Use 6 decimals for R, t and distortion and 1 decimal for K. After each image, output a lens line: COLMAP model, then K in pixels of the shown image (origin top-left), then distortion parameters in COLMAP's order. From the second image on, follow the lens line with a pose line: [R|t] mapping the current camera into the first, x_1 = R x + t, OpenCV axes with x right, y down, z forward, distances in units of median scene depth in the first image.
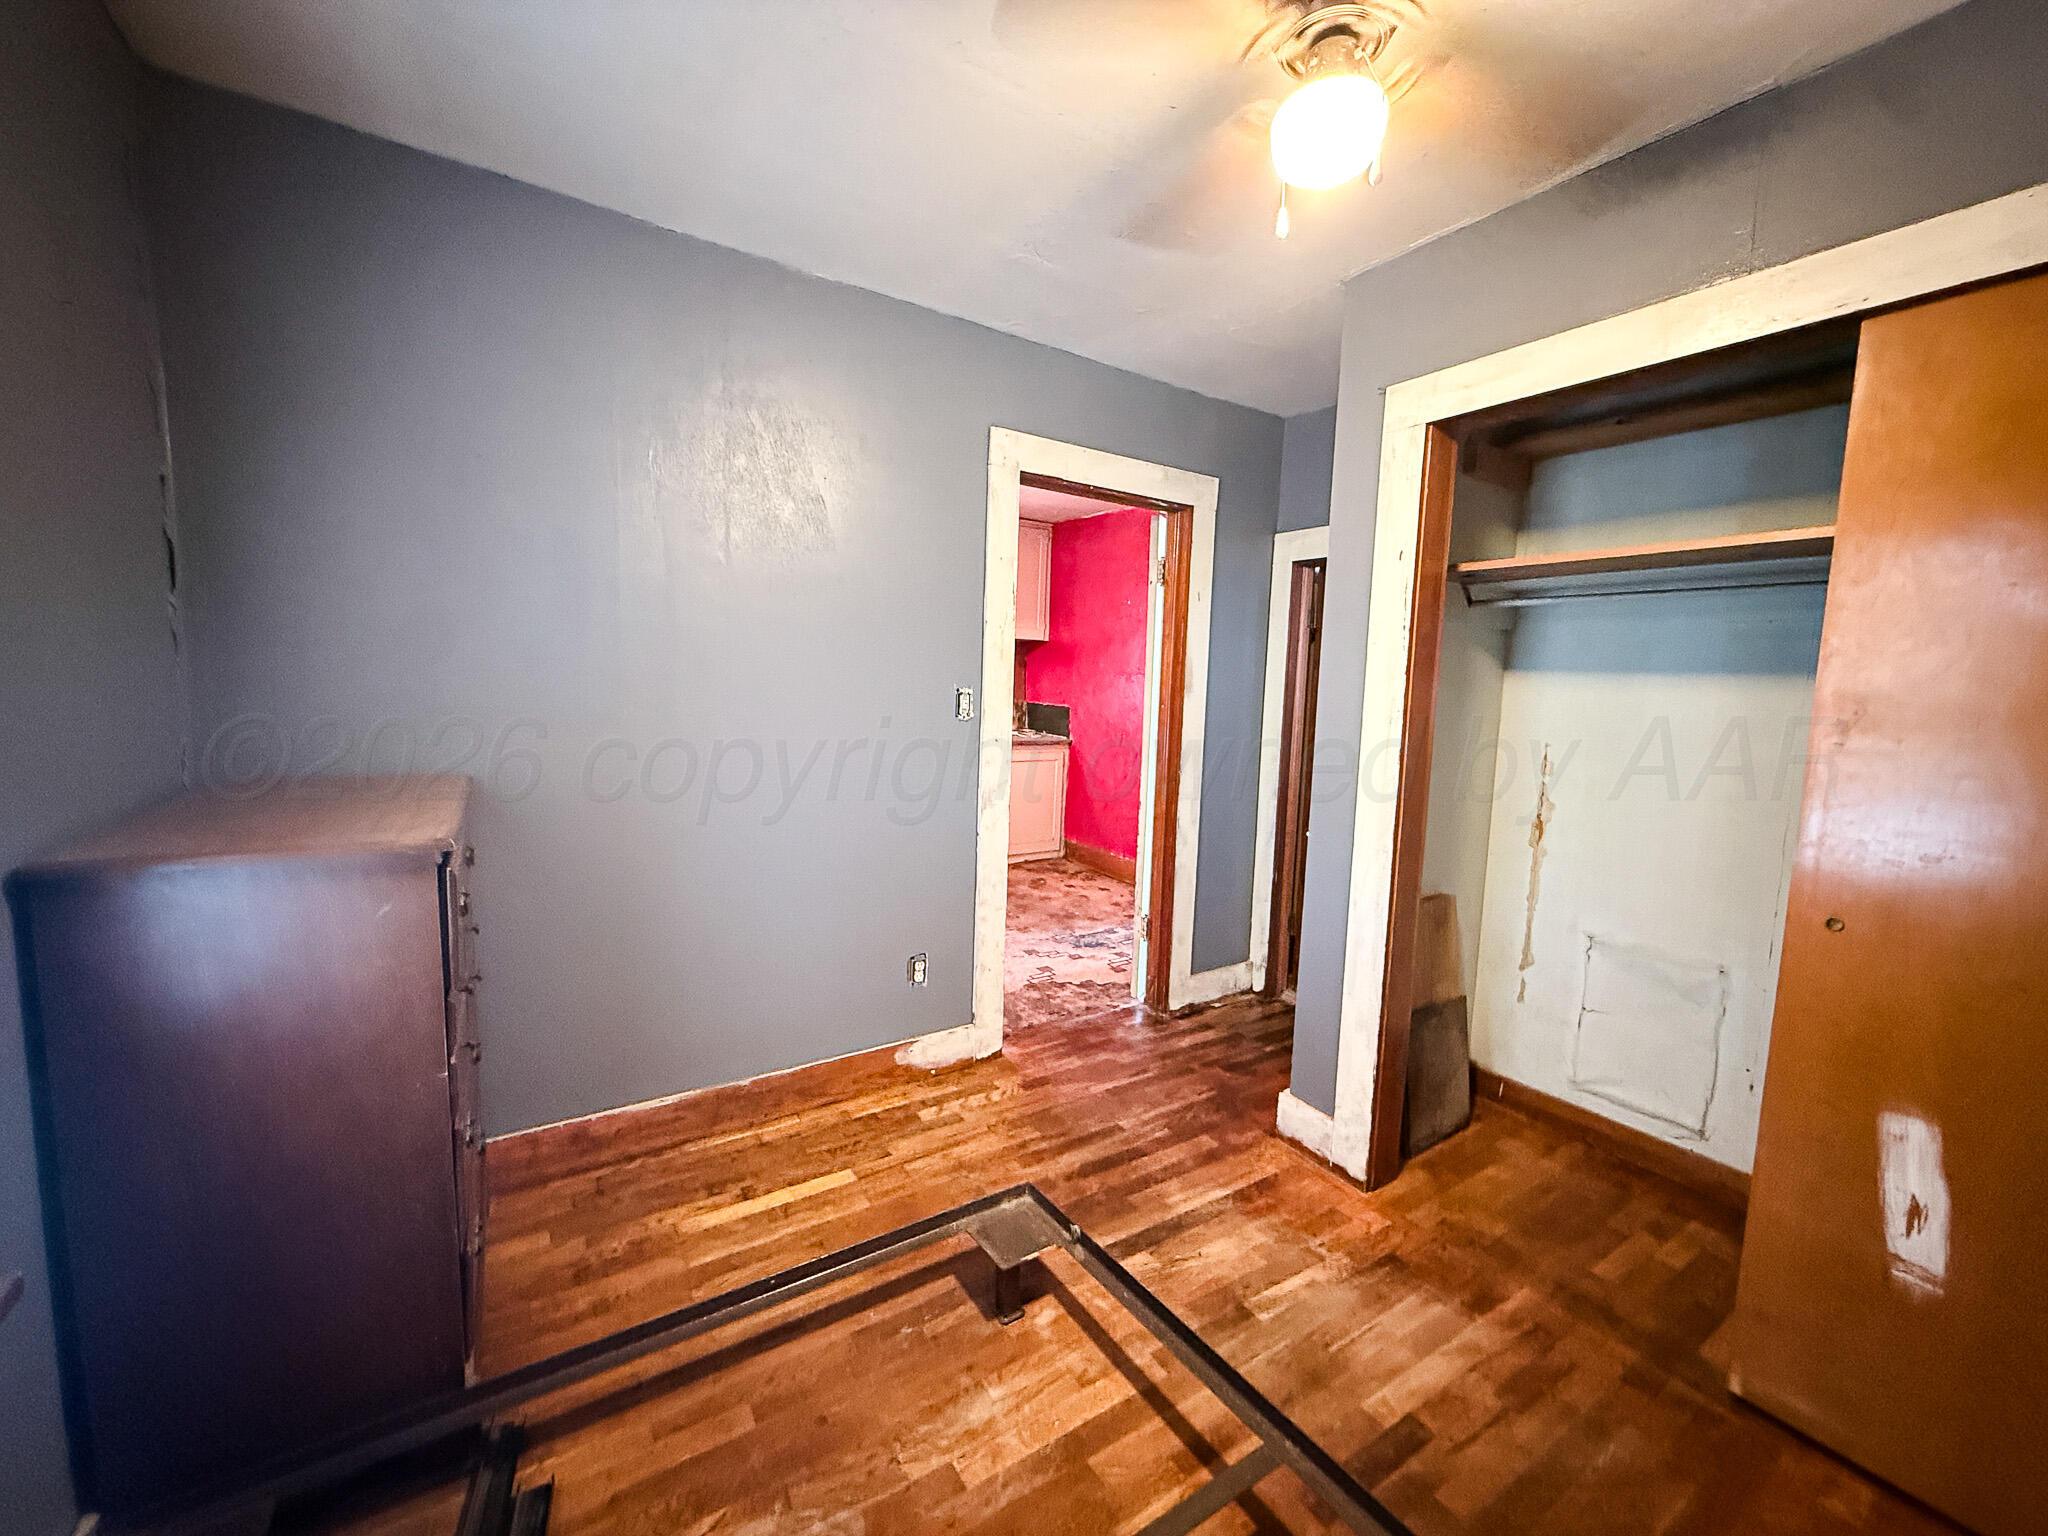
lens RADIAL K [[818.2, 0, 1024.0], [0, 818.2, 768.0], [0, 0, 1]] dist [0.000540, -0.000044]
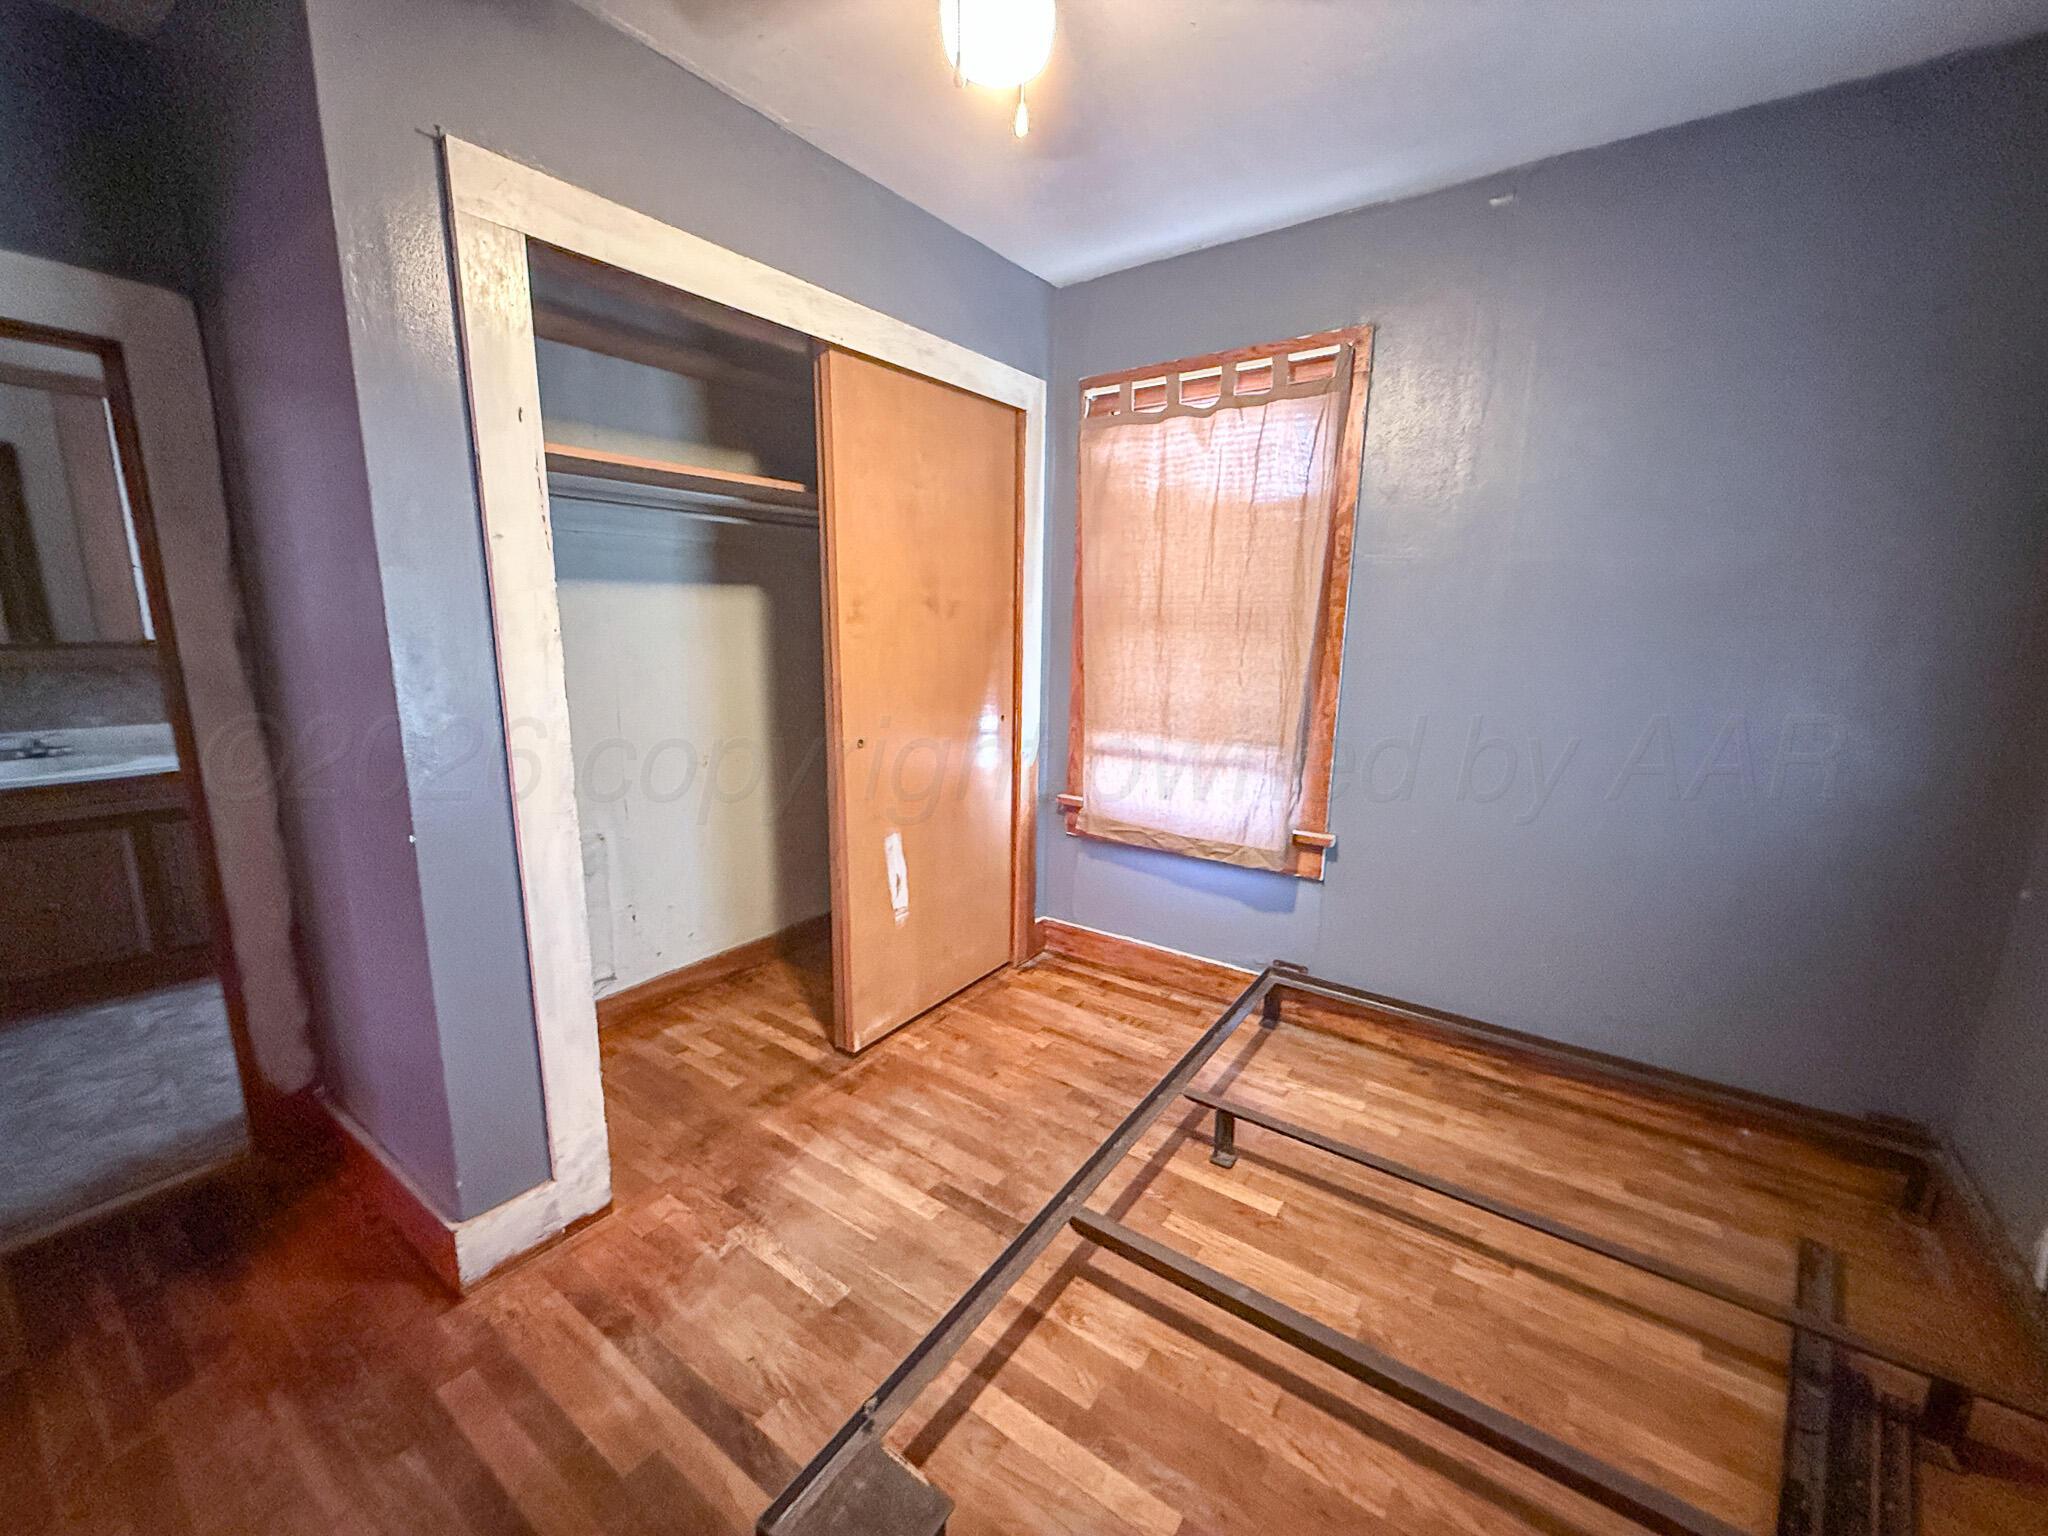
lens RADIAL K [[818.2, 0, 1024.0], [0, 818.2, 768.0], [0, 0, 1]] dist [0.000540, -0.000044]
pose [[-0.368873, -0.213769, 0.904564, -0.551097], [0.076653, 0.962882, 0.258809, -0.141122], [-0.926314, 0.164805, -0.338795, 1.135694]]
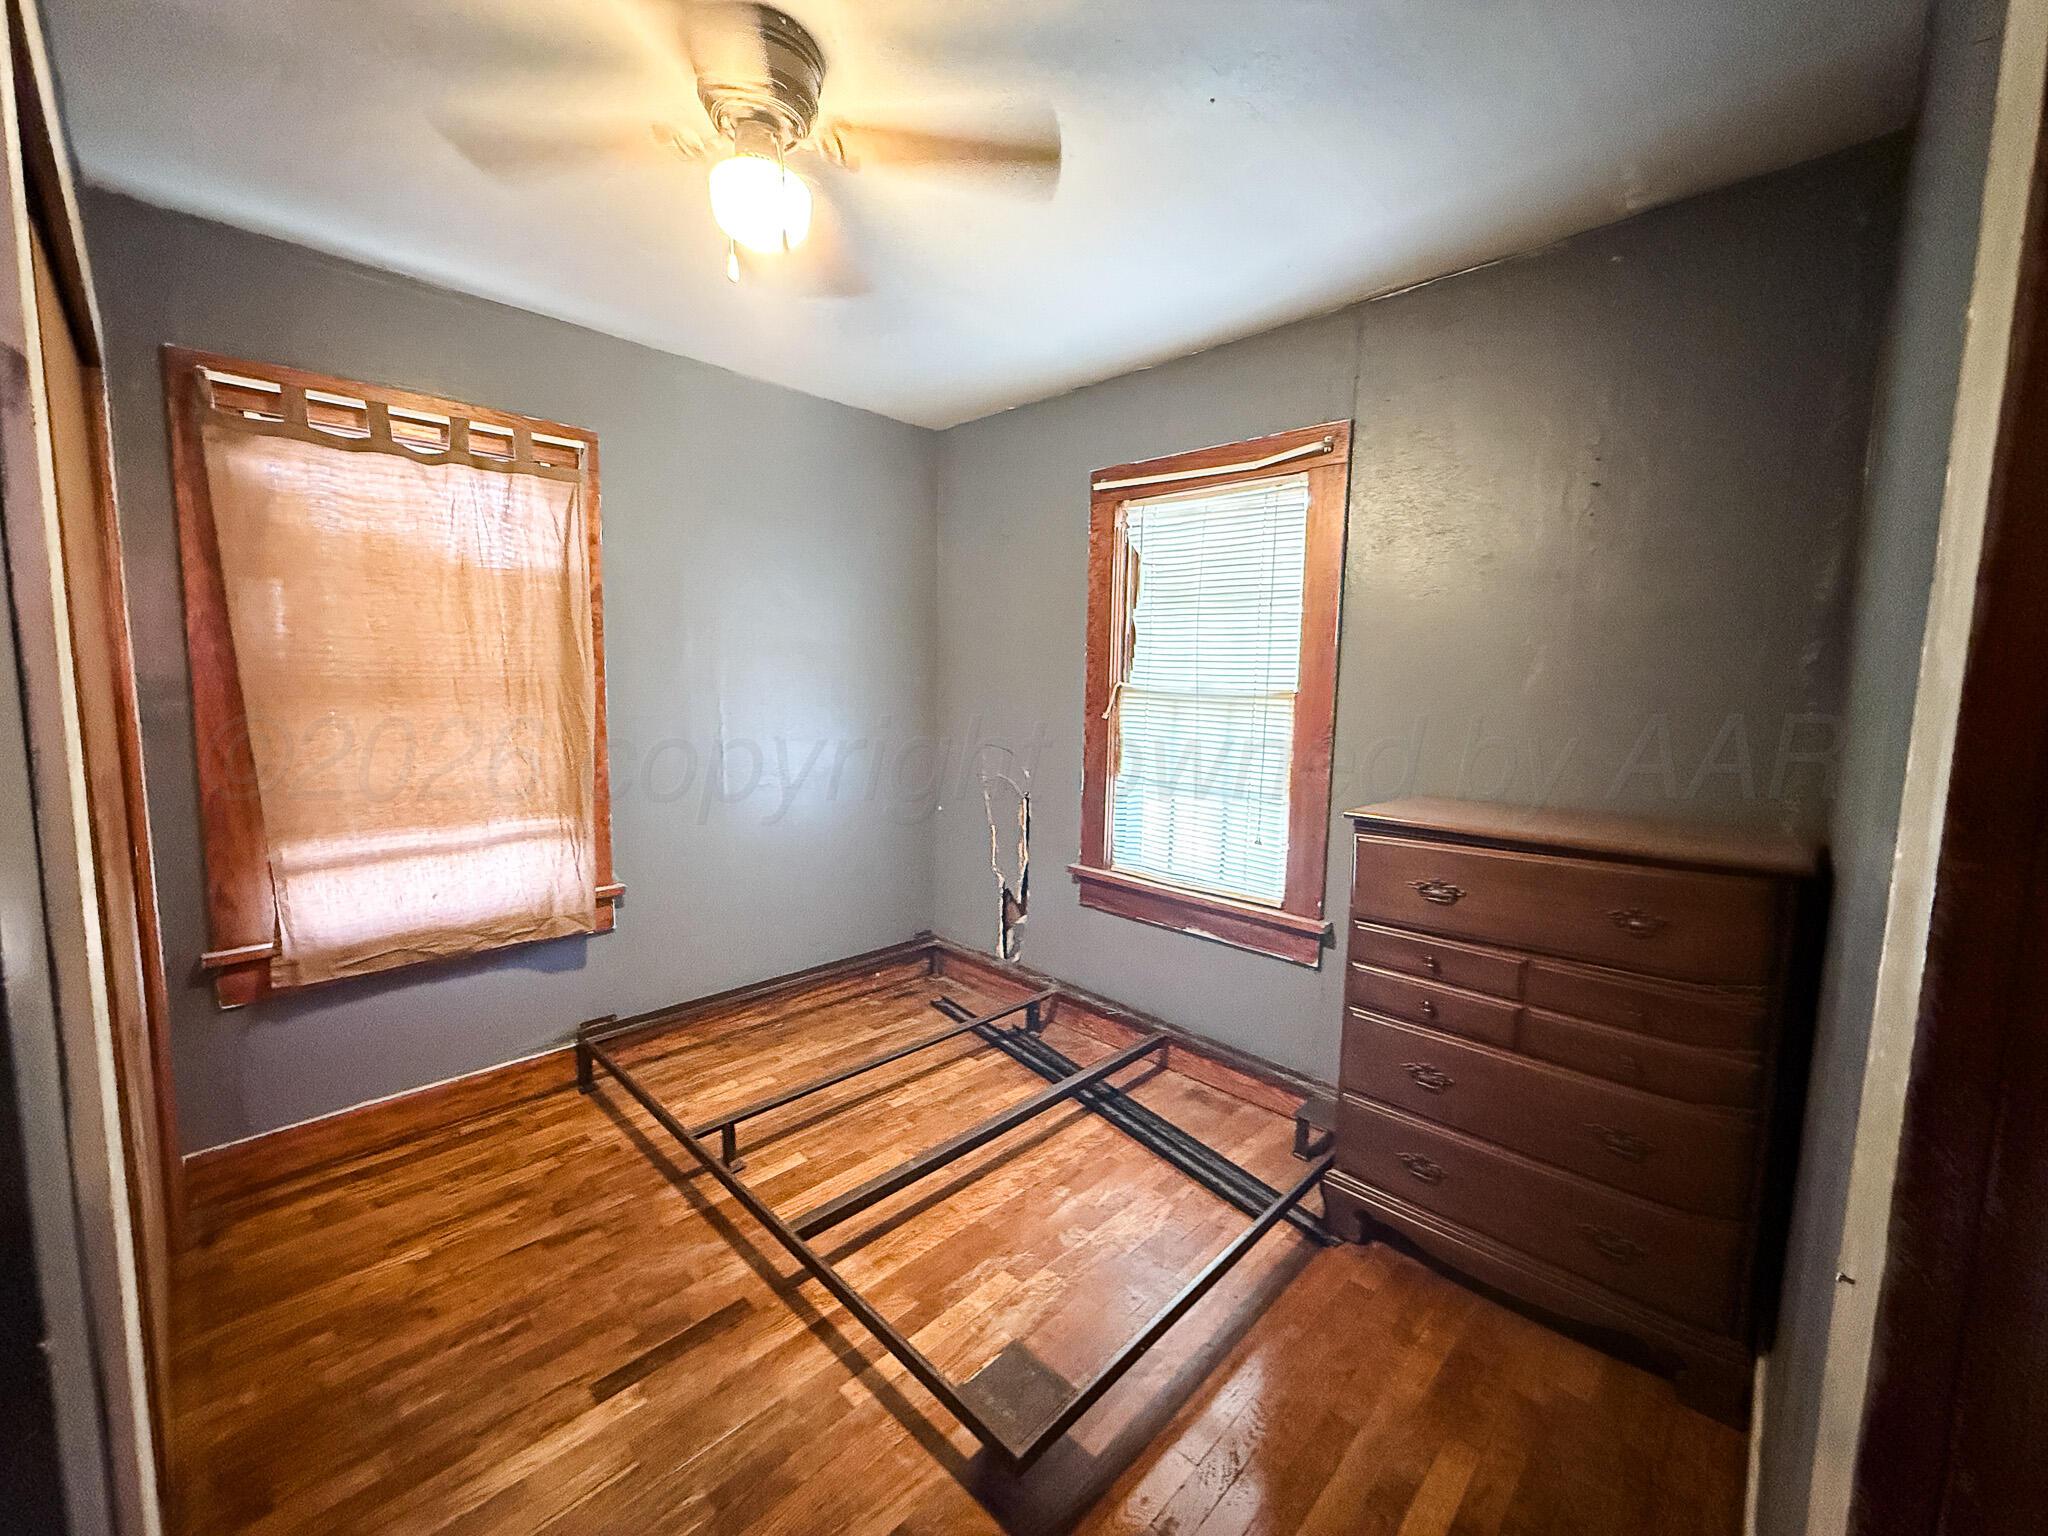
lens RADIAL K [[818.2, 0, 1024.0], [0, 818.2, 768.0], [0, 0, 1]] dist [0.000540, -0.000044]
pose [[-0.973594, -0.023957, -0.227025, 0.201830], [-0.072819, 0.975118, 0.209384, -0.218185], [0.216360, 0.220386, -0.951114, 1.833460]]
